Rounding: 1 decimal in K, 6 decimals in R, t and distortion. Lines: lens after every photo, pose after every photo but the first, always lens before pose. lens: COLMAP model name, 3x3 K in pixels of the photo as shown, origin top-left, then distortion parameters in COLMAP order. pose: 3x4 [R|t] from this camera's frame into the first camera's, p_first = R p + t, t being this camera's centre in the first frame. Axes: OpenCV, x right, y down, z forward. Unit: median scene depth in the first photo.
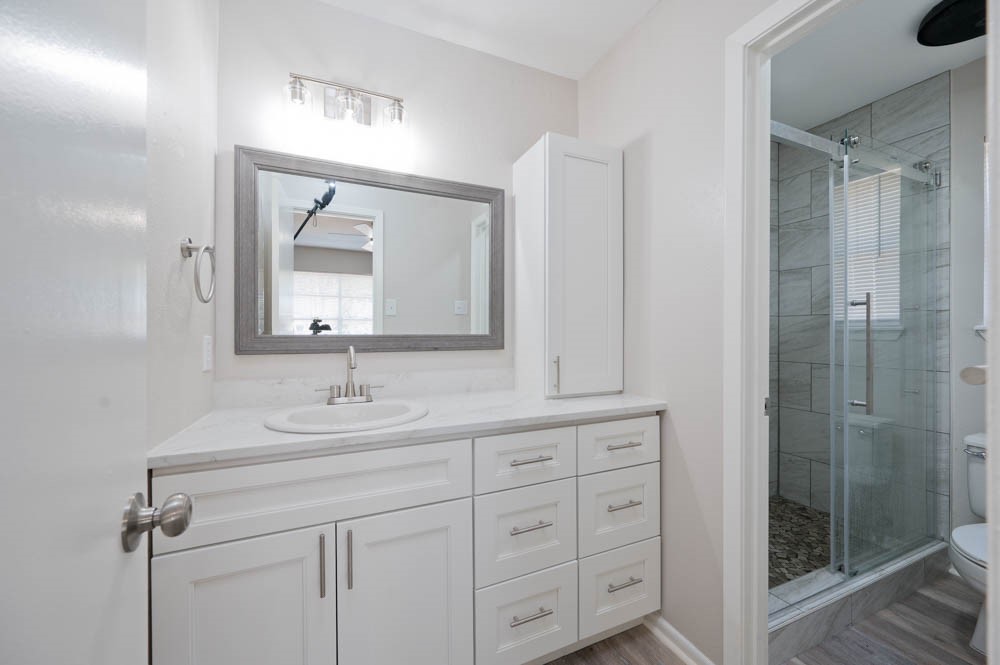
lens RADIAL K [[391.9, 0, 495.7], [0, 391.9, 331.6], [0, 0, 1]] dist [-0.000331, 0.000513]
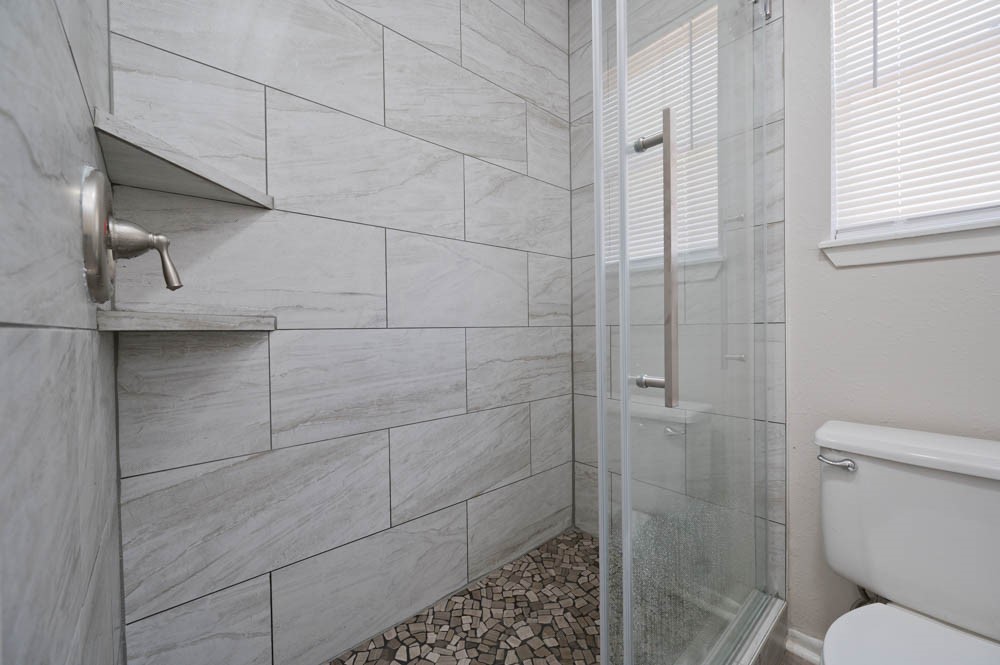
lens RADIAL K [[391.9, 0, 494.5], [0, 391.9, 332.4], [0, 0, 1]] dist [-0.000331, 0.000513]
pose [[0.955370, -0.015628, 0.295000, 0.400795], [0.012907, 0.999854, 0.011169, 0.077509], [-0.295131, -0.006862, 0.955432, 0.404174]]
